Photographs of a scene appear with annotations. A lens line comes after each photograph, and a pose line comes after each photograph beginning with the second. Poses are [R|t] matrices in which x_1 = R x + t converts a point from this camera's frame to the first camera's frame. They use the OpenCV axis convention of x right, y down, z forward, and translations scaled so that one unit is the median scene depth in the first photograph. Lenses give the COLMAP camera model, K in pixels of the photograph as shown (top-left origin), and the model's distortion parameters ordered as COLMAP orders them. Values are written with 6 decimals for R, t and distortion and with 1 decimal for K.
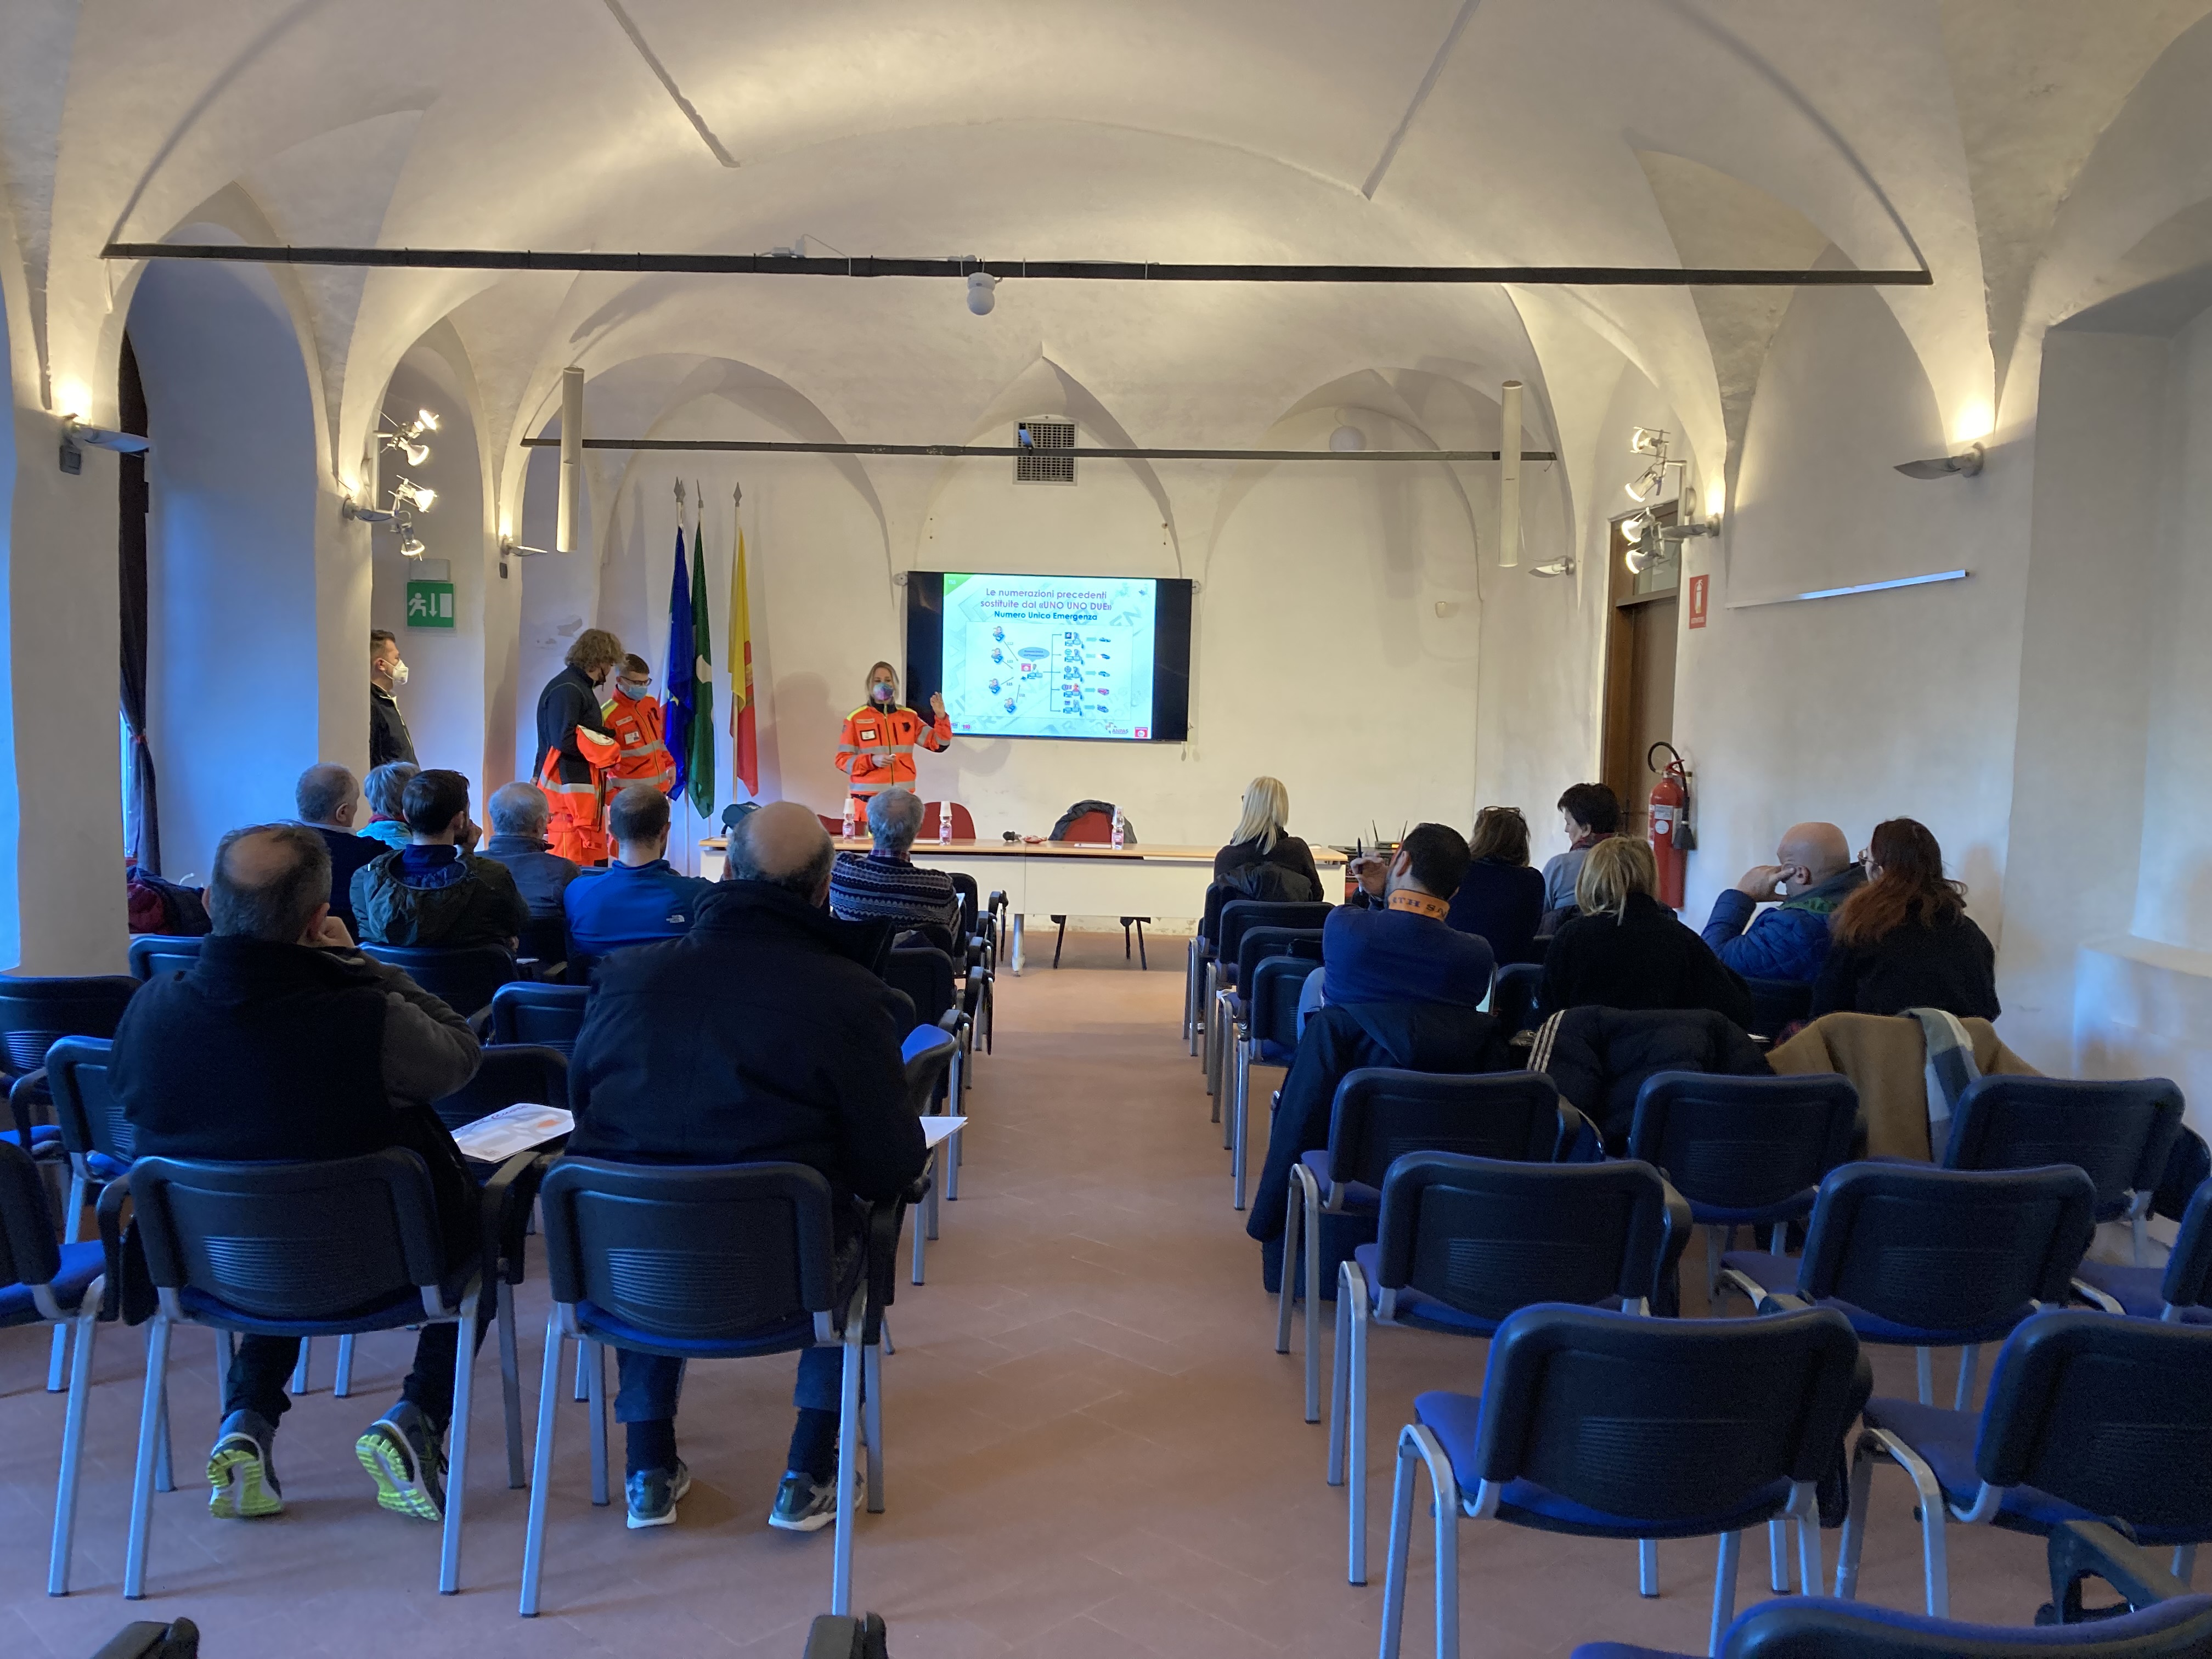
lens RADIAL K [[1783.6, 0, 1155.4], [0, 1783.6, 807.5], [0, 0, 1]] dist [0.003430, 0.000369]
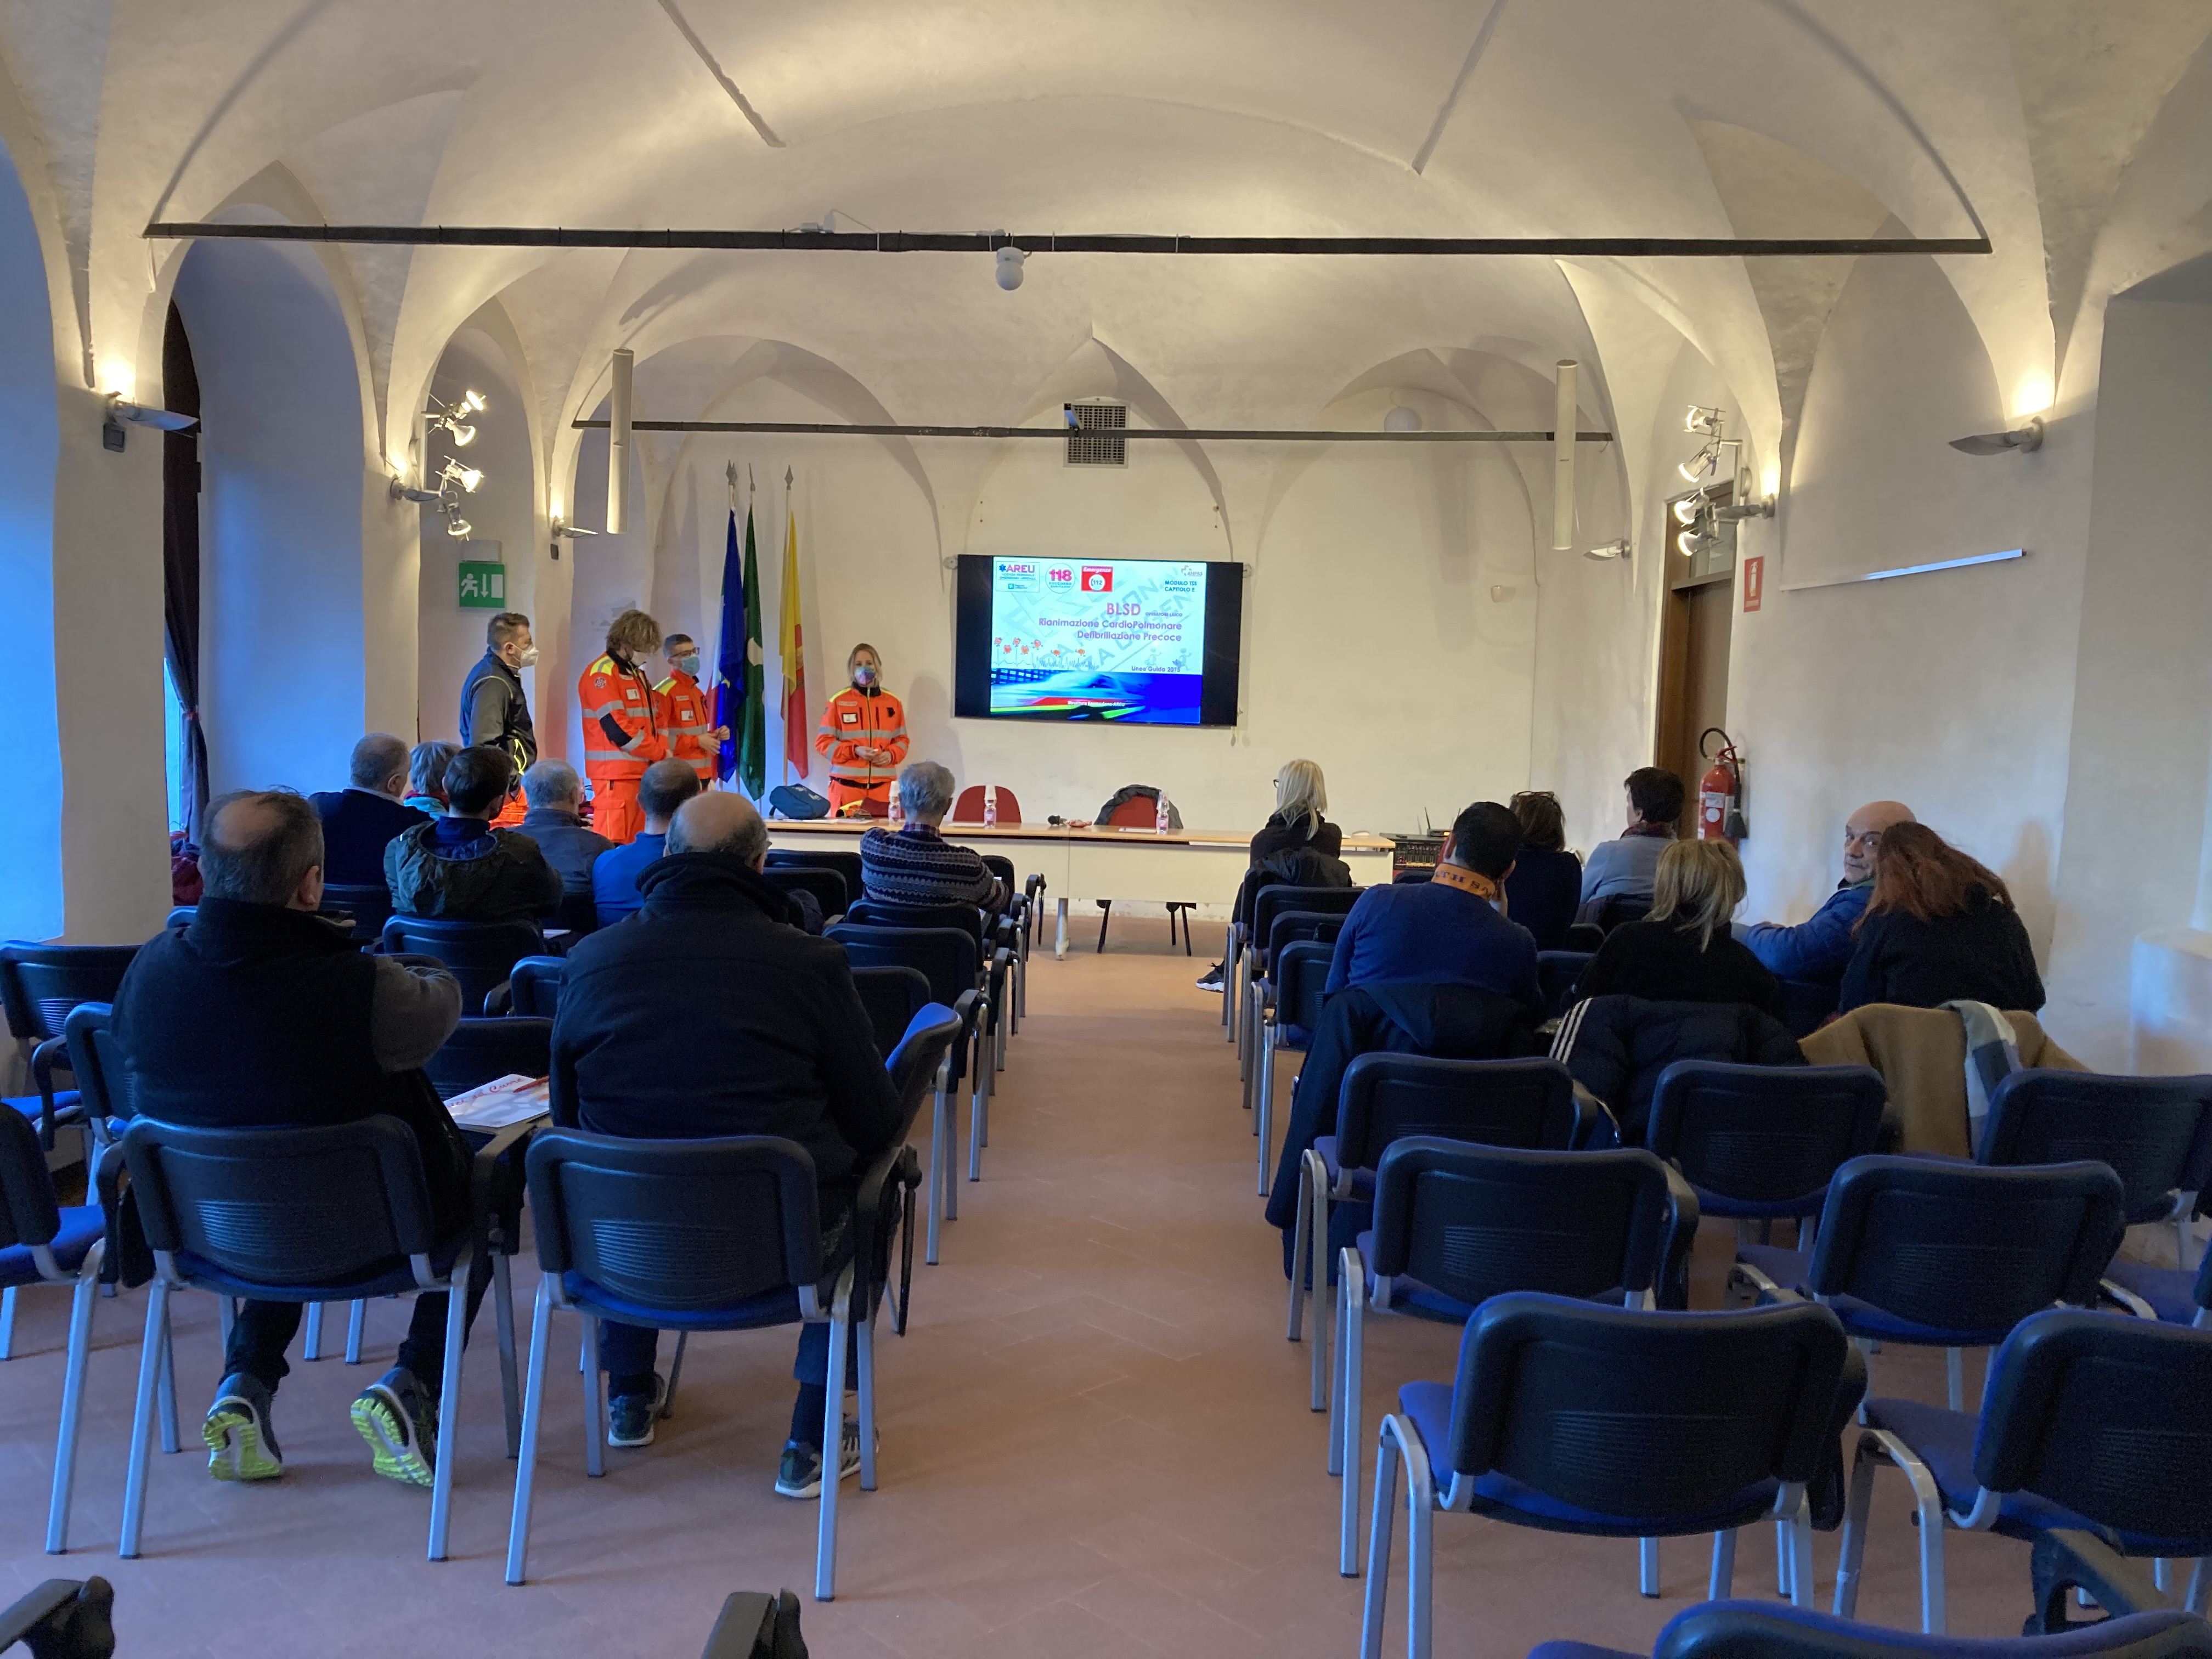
lens RADIAL K [[1787.3, 0, 1145.4], [0, 1787.3, 814.3], [0, 0, 1]] dist [-0.000865, 0.007785]
pose [[0.998978, 0.008022, -0.044489, 0.017203], [-0.007577, 0.999920, 0.010163, 0.003110], [0.044567, -0.009816, 0.998958, 0.007309]]
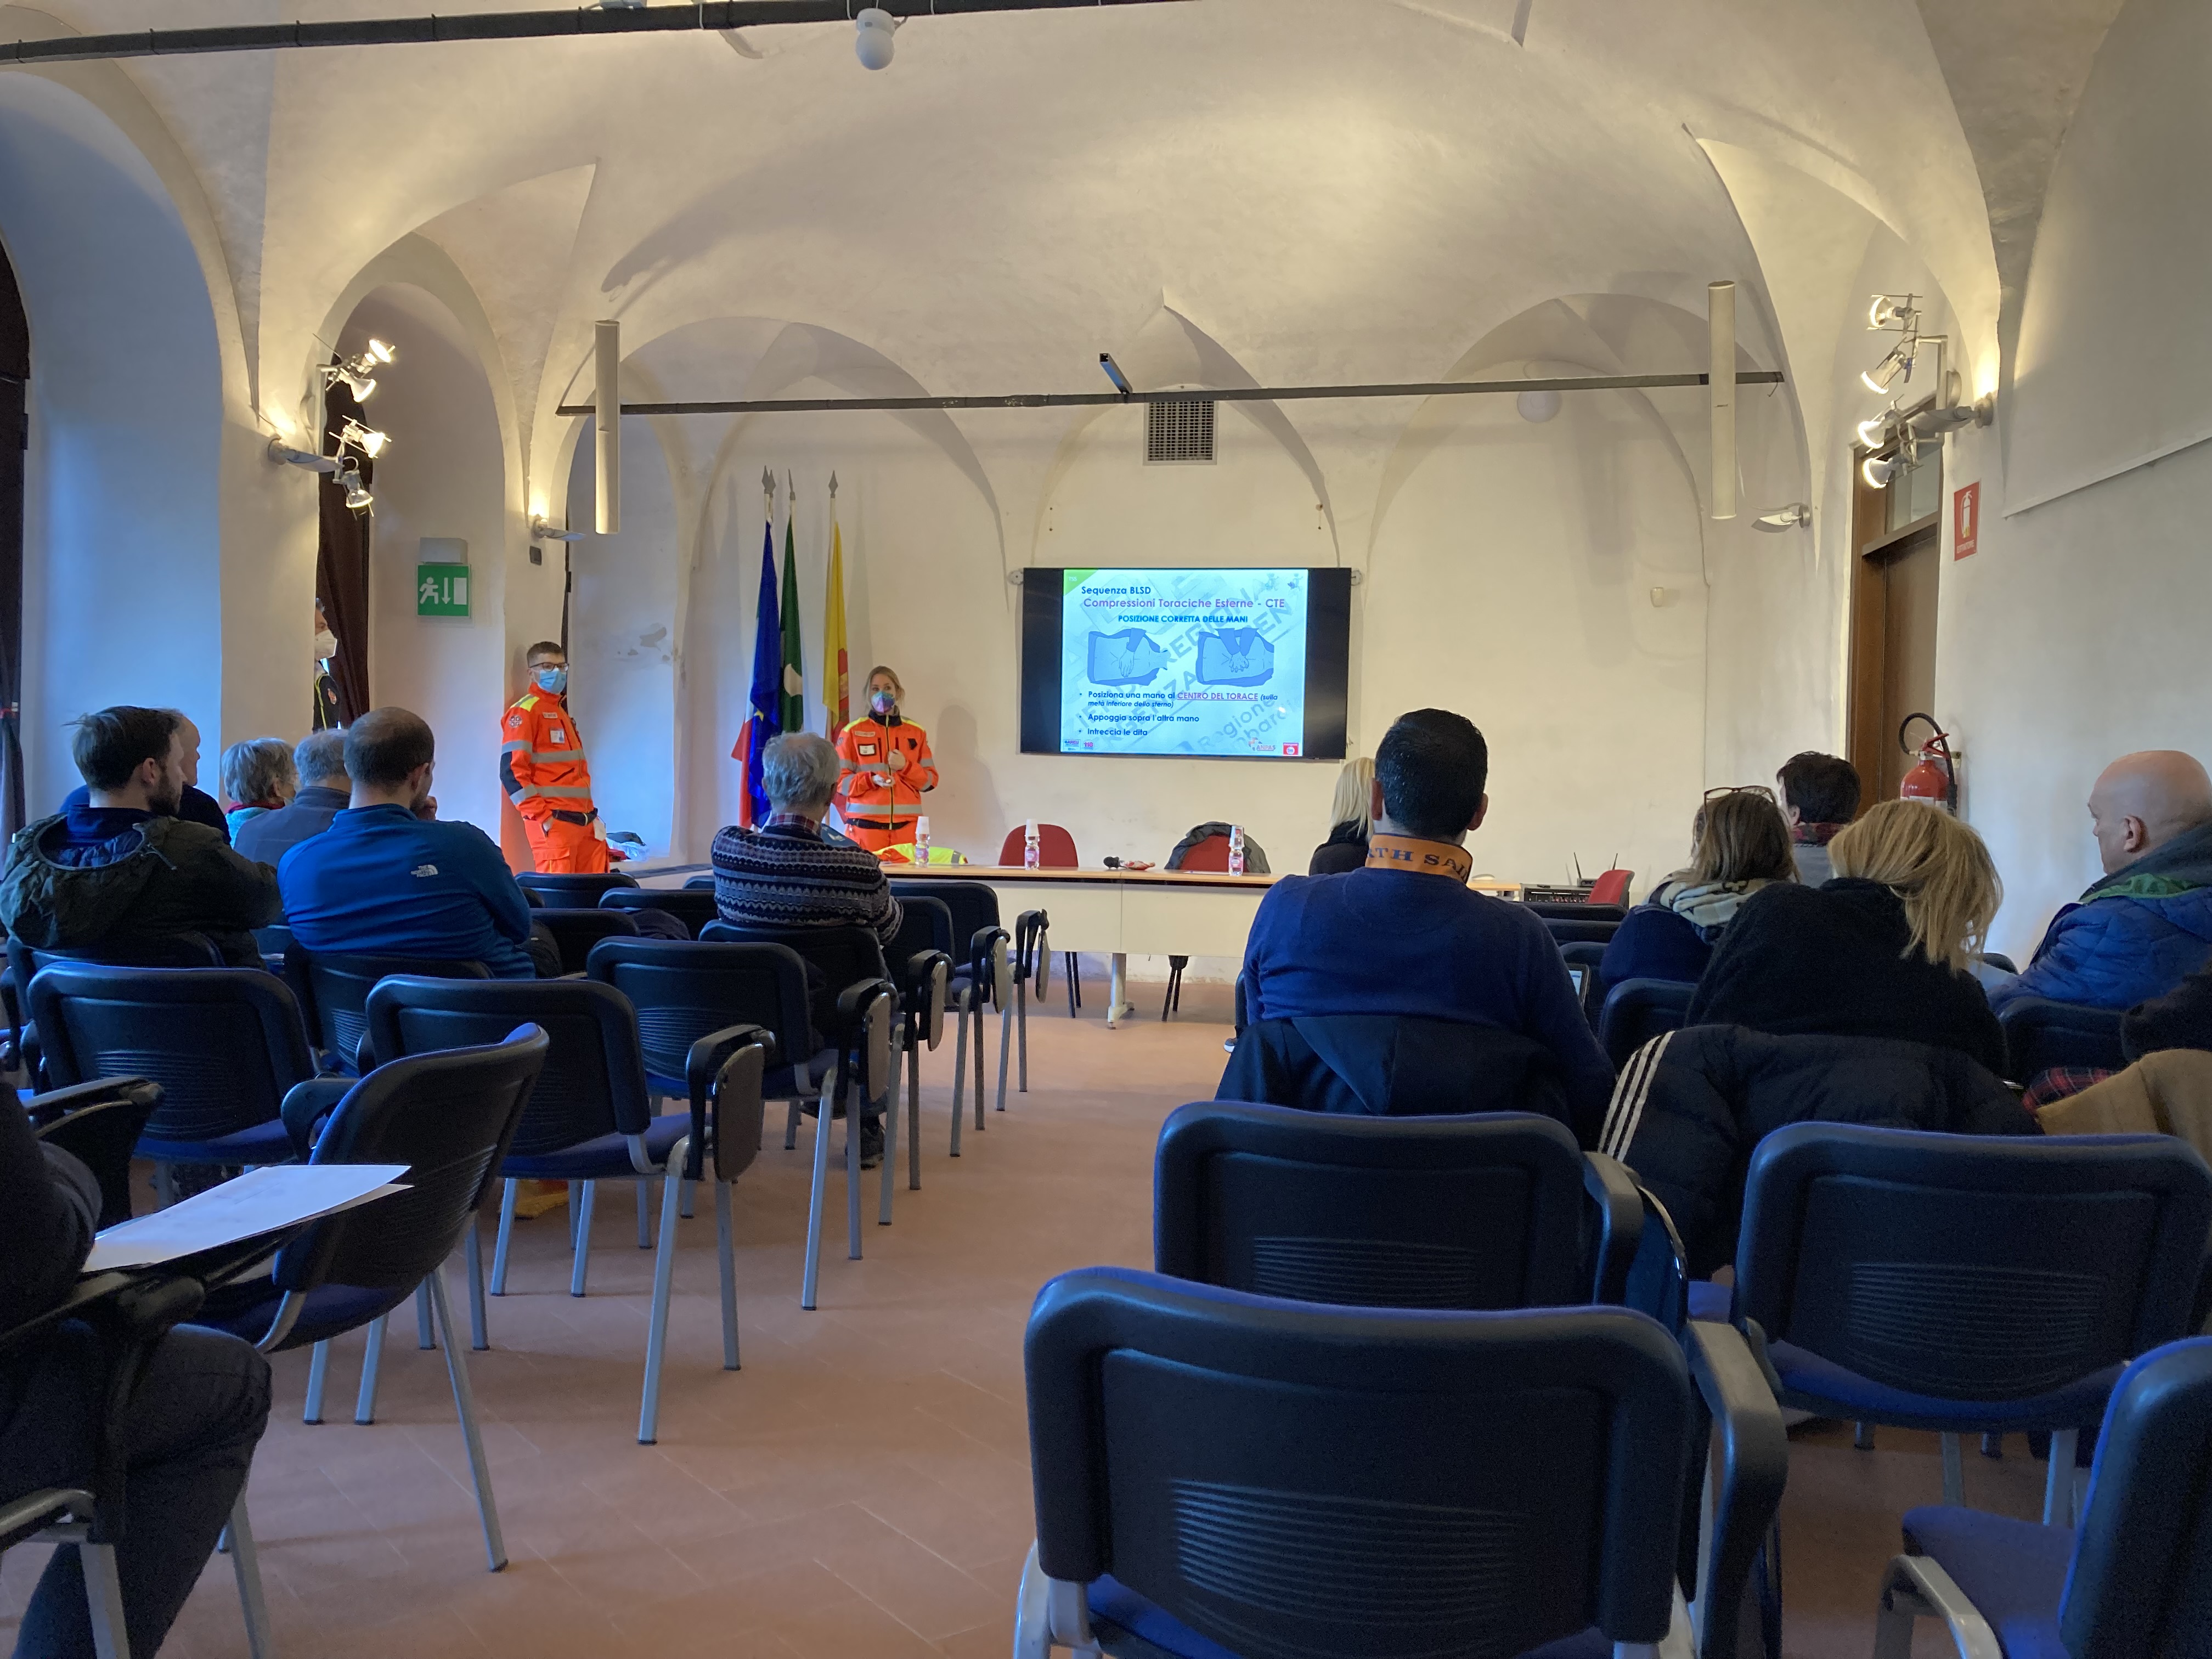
lens RADIAL K [[1787.3, 0, 1145.4], [0, 1787.3, 814.3], [0, 0, 1]] dist [-0.000865, 0.007785]
pose [[0.986862, -0.003462, -0.161526, 0.091226], [-0.003910, 0.998966, -0.045299, 0.041603], [0.161516, 0.045336, 0.985828, 0.229307]]
